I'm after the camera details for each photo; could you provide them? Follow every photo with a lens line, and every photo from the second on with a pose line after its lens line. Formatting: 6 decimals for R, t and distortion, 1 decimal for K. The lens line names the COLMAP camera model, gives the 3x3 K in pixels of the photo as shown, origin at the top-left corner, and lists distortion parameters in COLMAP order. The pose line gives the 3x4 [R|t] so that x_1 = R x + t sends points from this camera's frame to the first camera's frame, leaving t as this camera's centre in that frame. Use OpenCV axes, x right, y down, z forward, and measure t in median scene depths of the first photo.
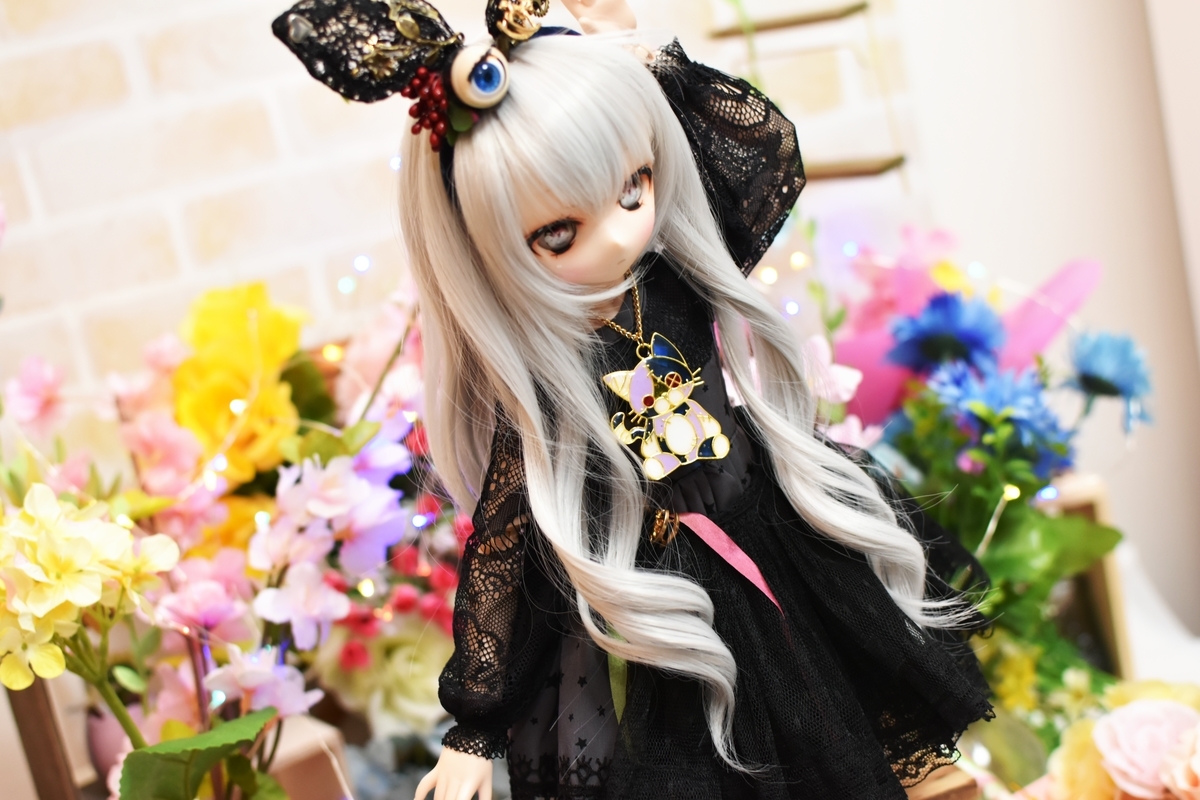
lens RADIAL K [[1761.4, 0, 600.0], [0, 1761.4, 400.0], [0, 0, 1]] dist [0.004443, 0.059931]
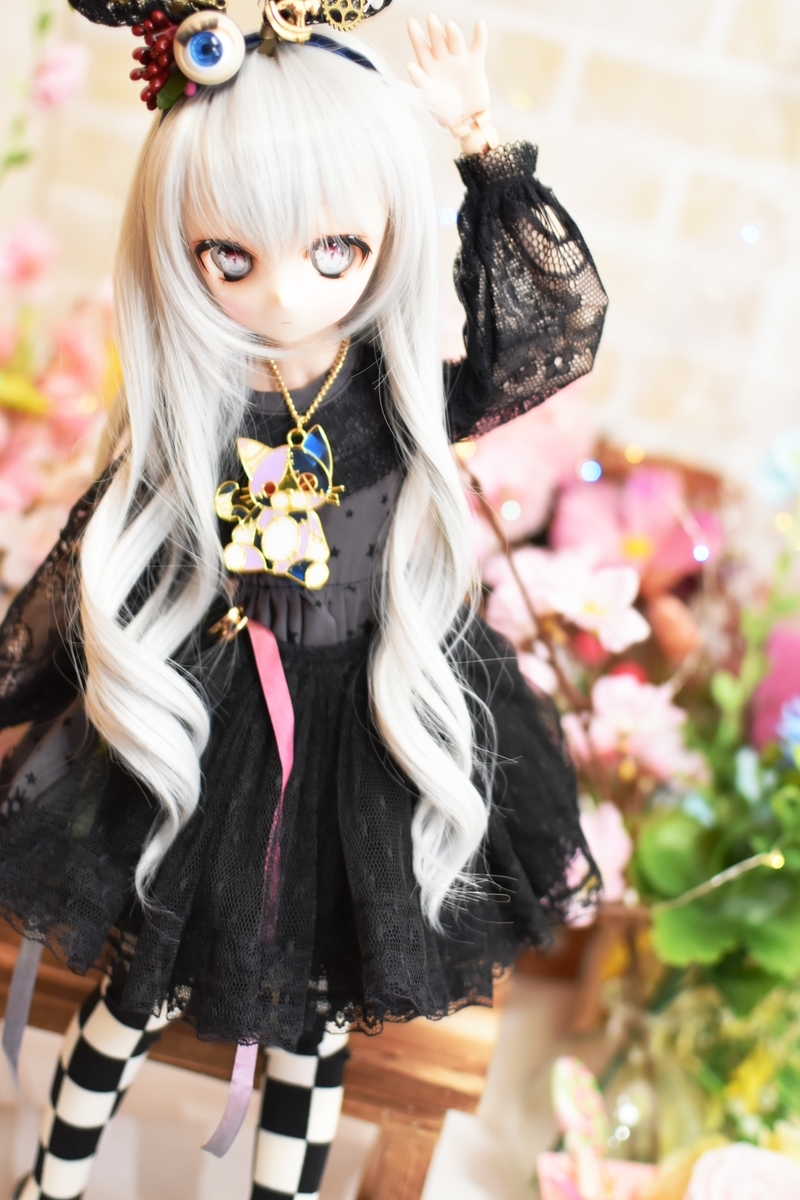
lens RADIAL K [[1761.4, 0, 400.0], [0, 1761.4, 600.0], [0, 0, 1]] dist [0.004443, 0.059931]
pose [[0.808026, 0.503143, -0.306497, 0.377601], [-0.492428, 0.862387, 0.117487, -0.086745], [0.323432, 0.055995, 0.944593, 0.191463]]
